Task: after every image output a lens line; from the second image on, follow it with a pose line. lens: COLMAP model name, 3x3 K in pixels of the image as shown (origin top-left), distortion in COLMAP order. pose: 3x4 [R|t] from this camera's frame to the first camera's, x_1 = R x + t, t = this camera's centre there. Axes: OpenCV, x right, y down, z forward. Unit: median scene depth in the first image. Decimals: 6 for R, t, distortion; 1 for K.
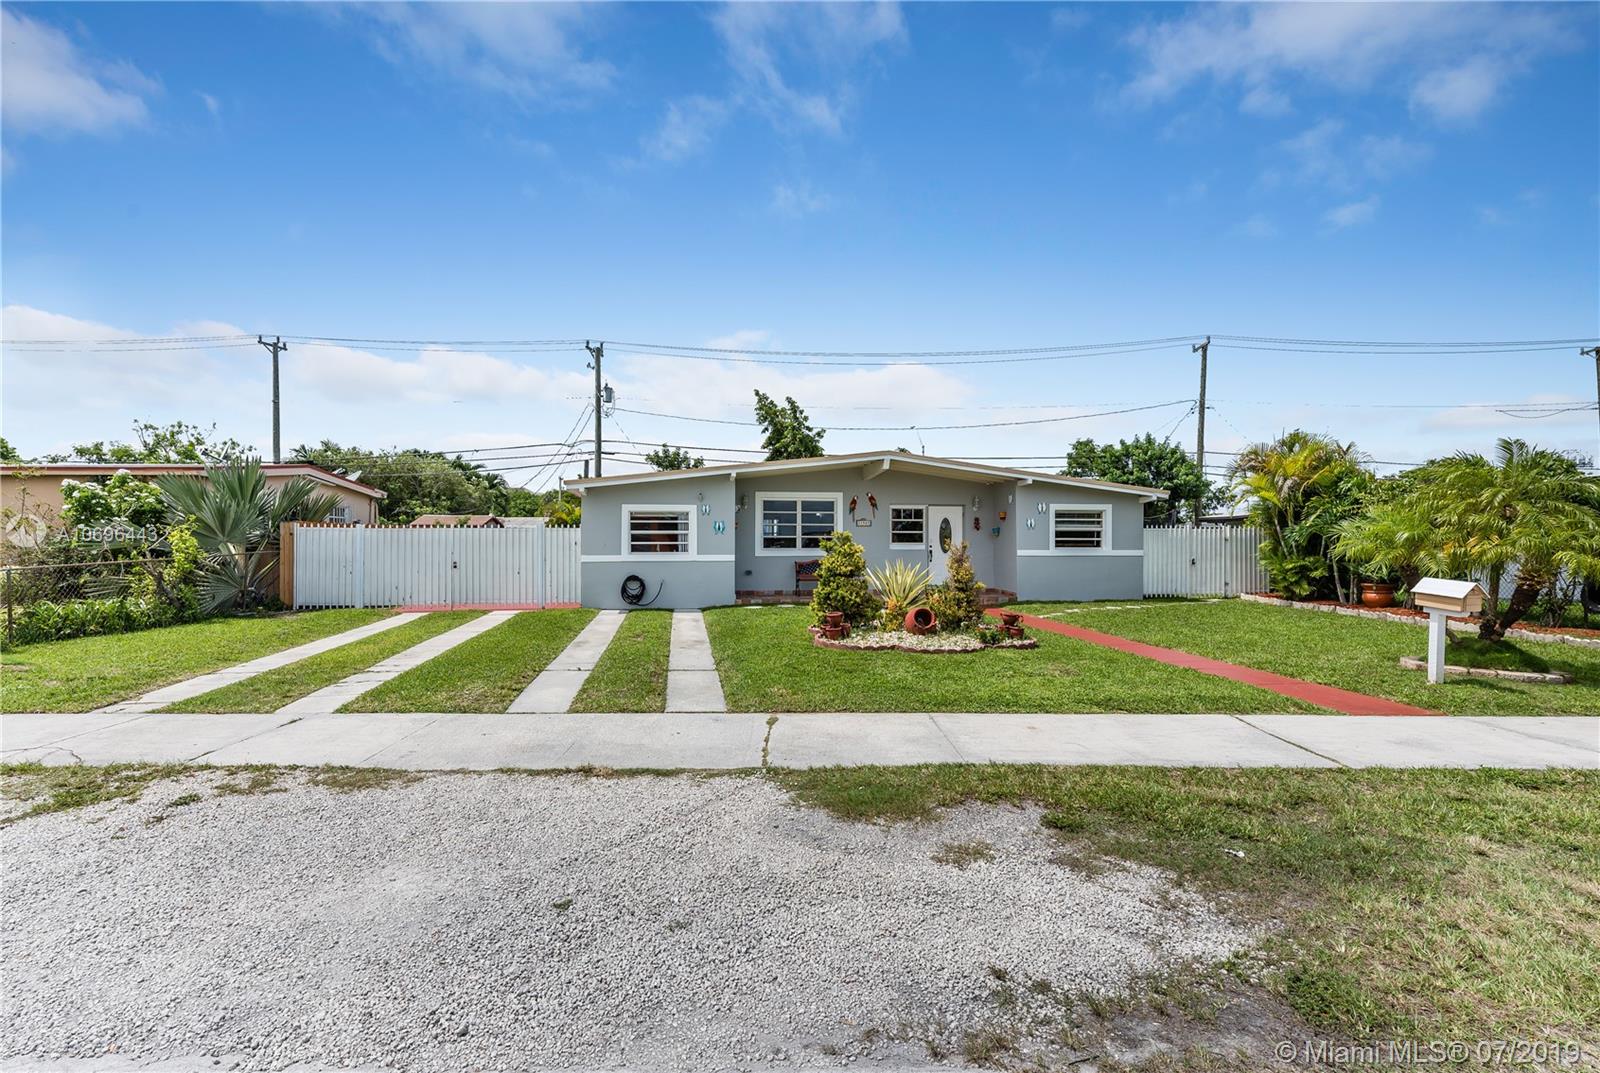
lens RADIAL K [[731.9, 0, 791.2], [0, 731.9, 535.0], [0, 0, 1]] dist [0.014573, 0.000097]
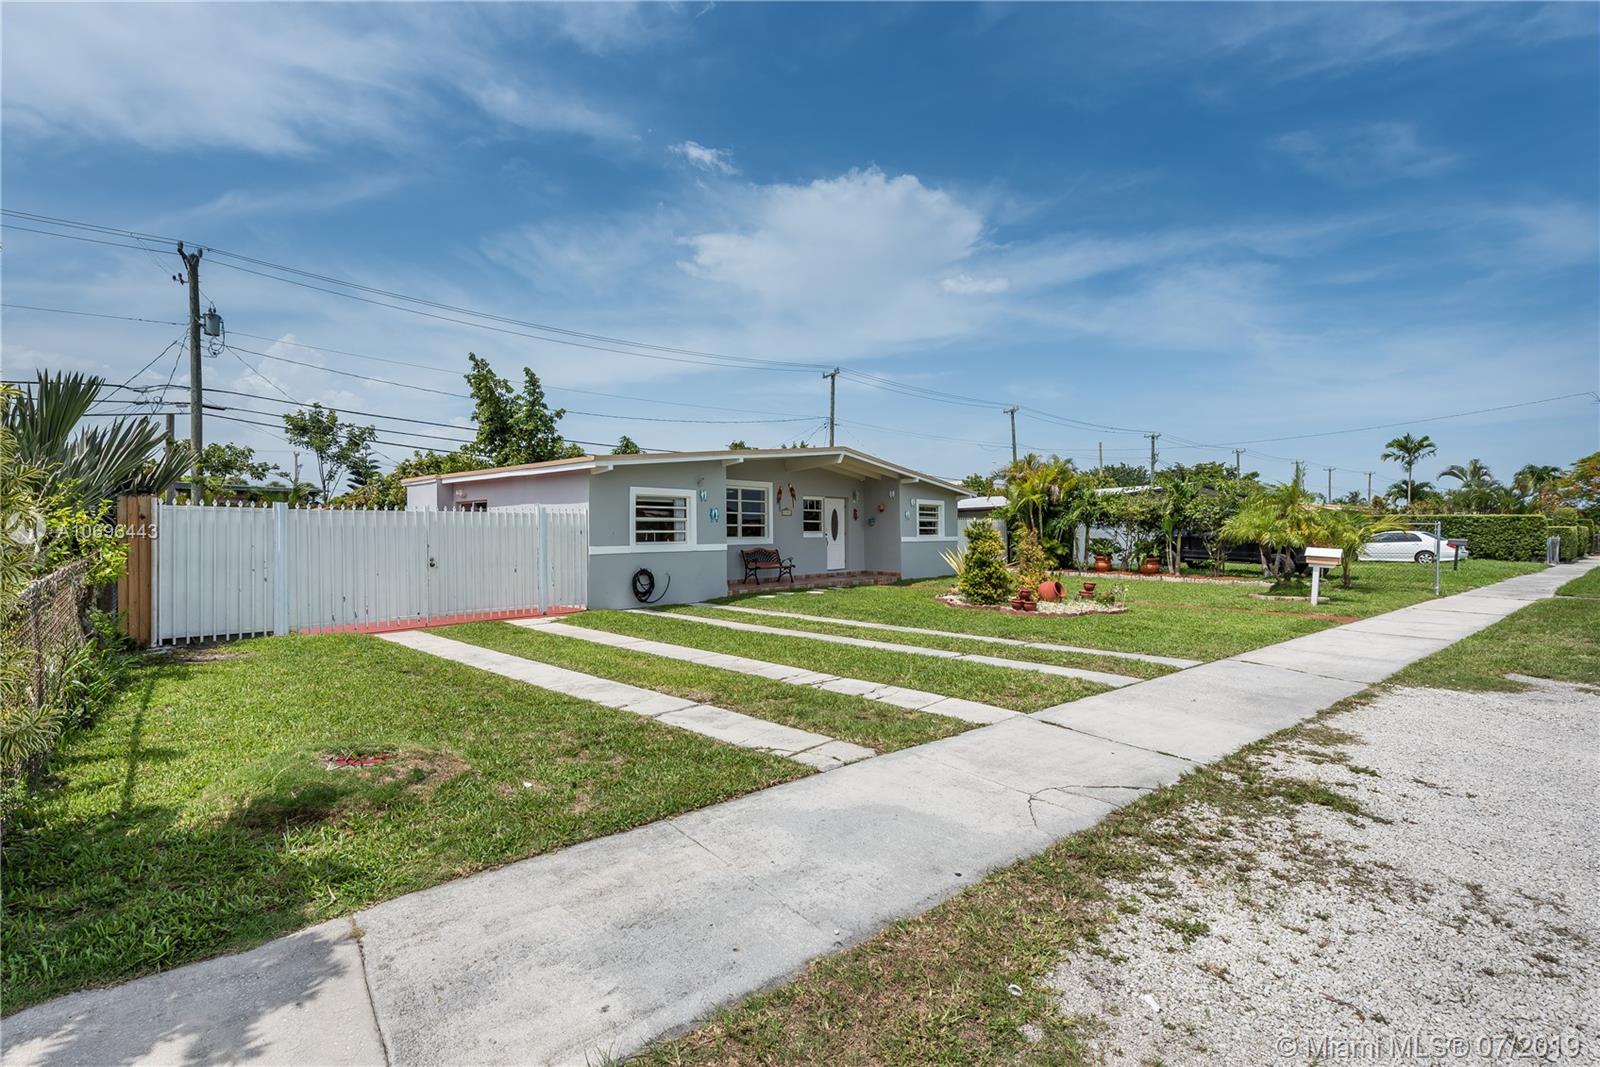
lens RADIAL K [[725.1, 0, 797.5], [0, 725.1, 523.3], [0, 0, 1]] dist [0.039625, -0.010876]
pose [[0.772437, 0.005528, 0.635068, -0.547383], [-0.002404, 0.999980, -0.005780, 0.005122], [-0.635087, 0.002938, 0.772435, 0.191171]]
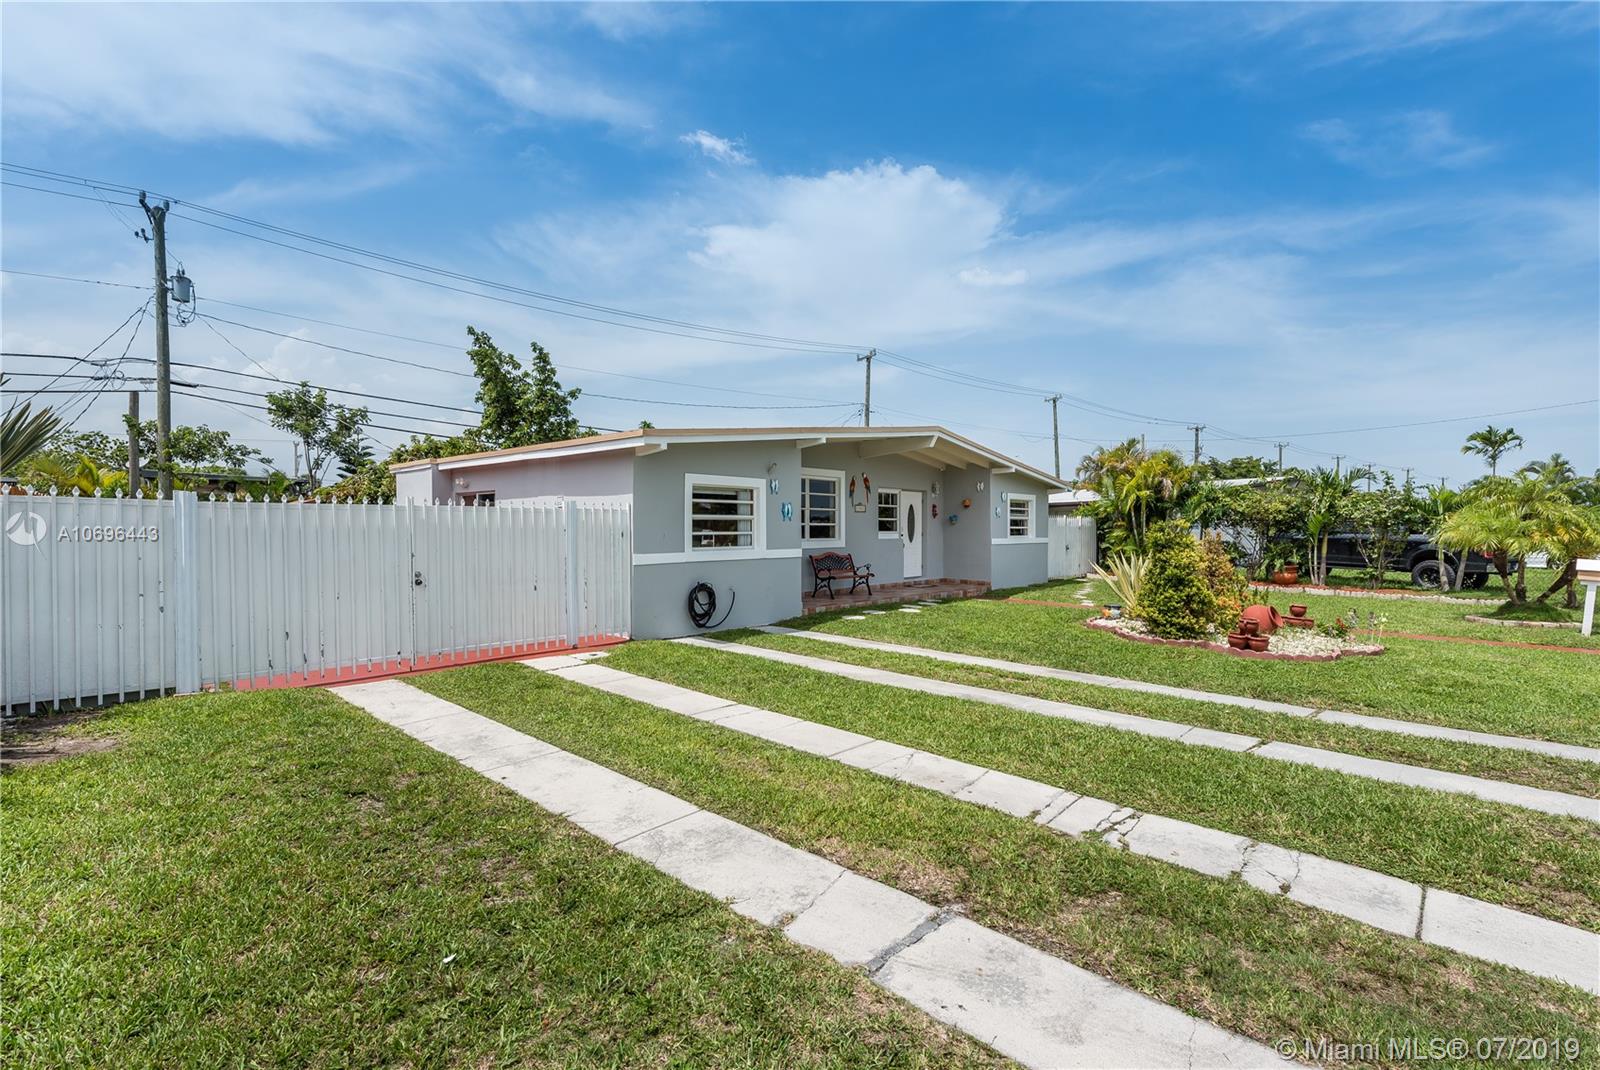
lens RADIAL K [[730.3, 0, 810.4], [0, 730.3, 532.6], [0, 0, 1]] dist [0.001888, 0.000439]
pose [[0.767043, -0.003678, 0.641585, -0.492199], [-0.007471, 0.999865, 0.014663, 0.000039], [-0.641552, -0.016040, 0.766912, 0.385675]]
